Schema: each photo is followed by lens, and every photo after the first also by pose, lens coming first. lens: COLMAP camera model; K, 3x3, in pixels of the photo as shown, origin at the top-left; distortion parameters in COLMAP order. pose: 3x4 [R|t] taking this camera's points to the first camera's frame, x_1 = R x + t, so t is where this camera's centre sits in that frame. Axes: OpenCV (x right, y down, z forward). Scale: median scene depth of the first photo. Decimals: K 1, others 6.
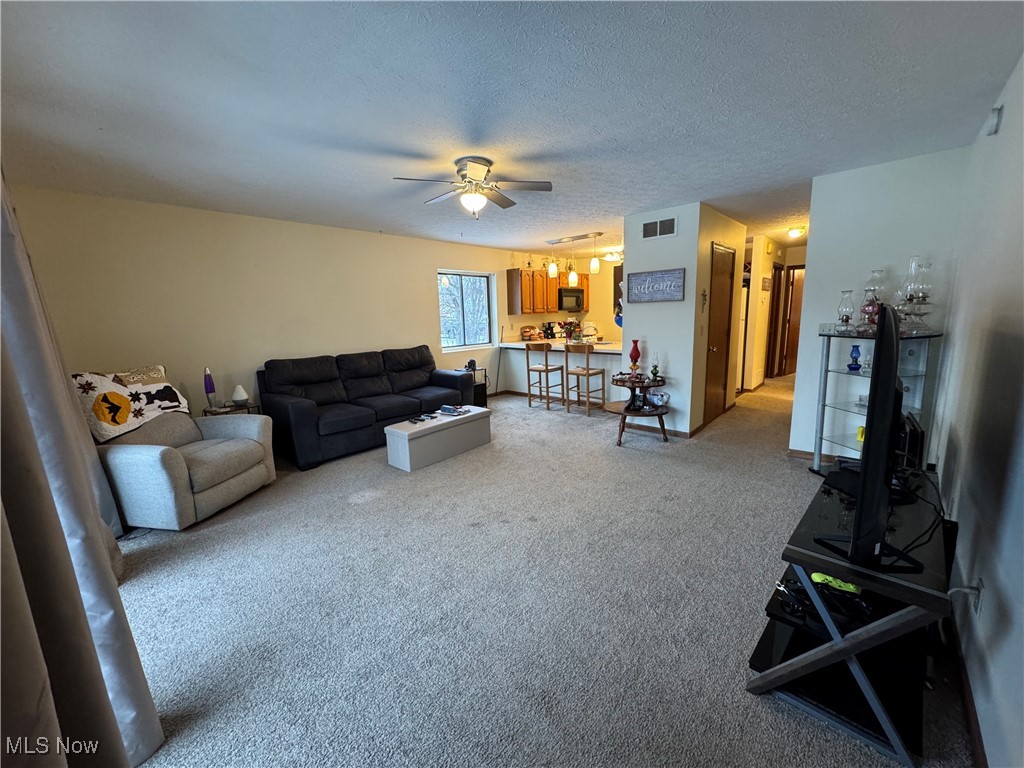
lens RADIAL K [[408.6, 0, 512.0], [0, 408.6, 384.0], [0, 0, 1]] dist [0.002800, -0.000102]
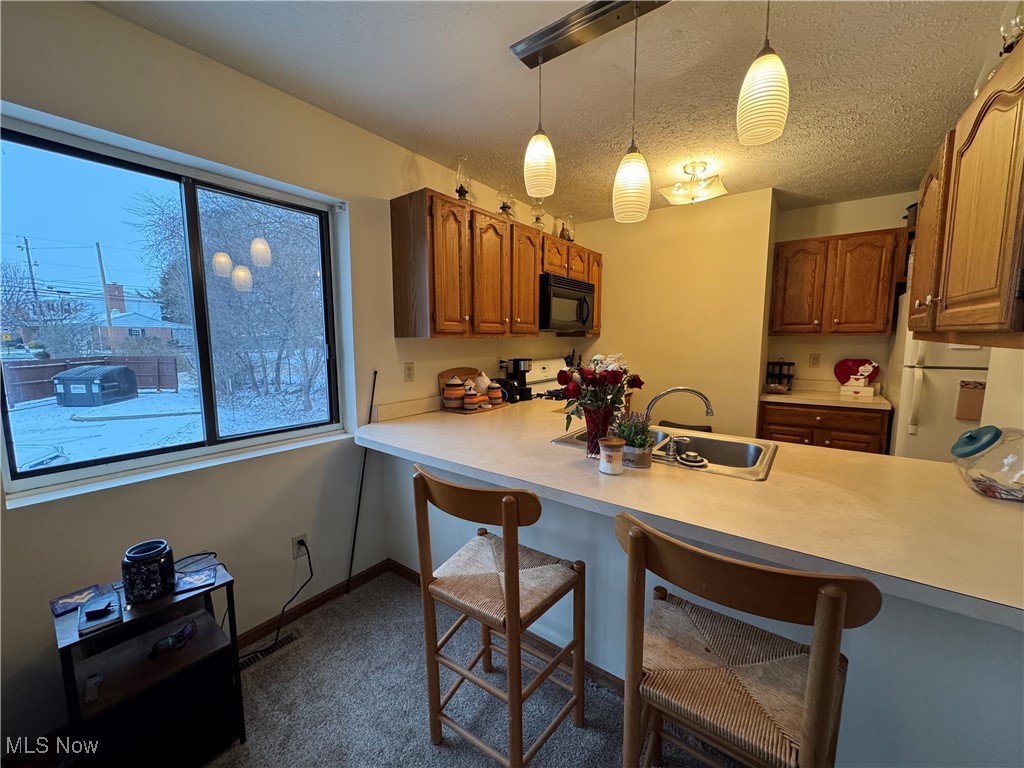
lens RADIAL K [[408.6, 0, 512.0], [0, 408.6, 384.0], [0, 0, 1]] dist [0.002800, -0.000102]
pose [[0.994115, 0.016657, 0.107044, 0.047651], [-0.010390, 0.998214, -0.058835, -0.107887], [-0.107832, 0.057376, 0.992512, 0.636139]]
